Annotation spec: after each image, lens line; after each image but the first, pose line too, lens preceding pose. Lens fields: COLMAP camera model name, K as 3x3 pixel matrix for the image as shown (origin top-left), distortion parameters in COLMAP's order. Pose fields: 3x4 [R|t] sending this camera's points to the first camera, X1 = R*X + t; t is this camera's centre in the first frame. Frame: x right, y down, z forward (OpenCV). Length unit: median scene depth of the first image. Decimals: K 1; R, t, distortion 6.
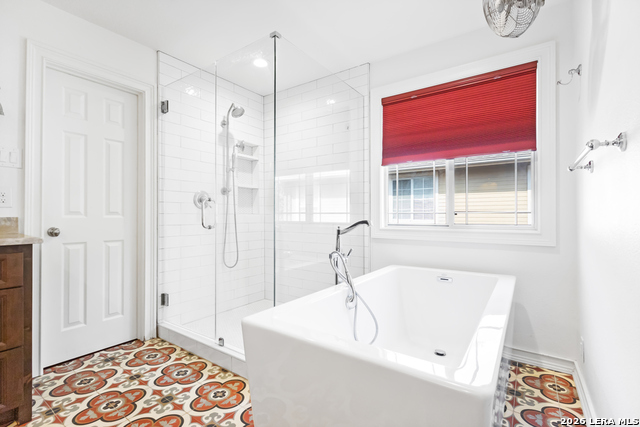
lens RADIAL K [[295.6, 0, 319.7], [0, 295.6, 213.1], [0, 0, 1]] dist [0.000722, 0.000868]
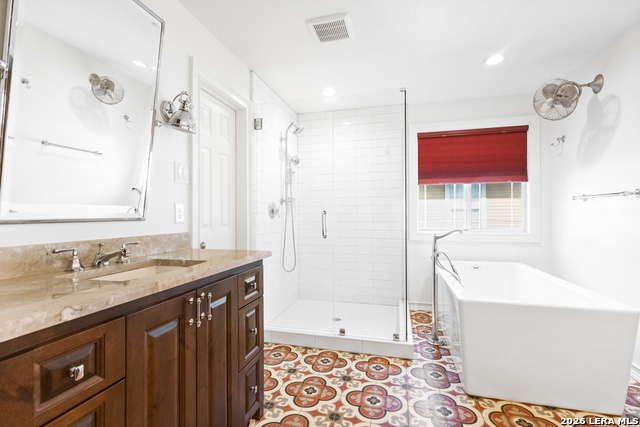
lens RADIAL K [[295.6, 0, 320.5], [0, 295.6, 213.2], [0, 0, 1]] dist [0.000722, 0.000868]
pose [[0.938379, -0.000567, 0.345609, -0.803671], [0.001047, 0.999999, -0.001203, -0.043243], [-0.345608, 0.001491, 0.938378, -0.091025]]
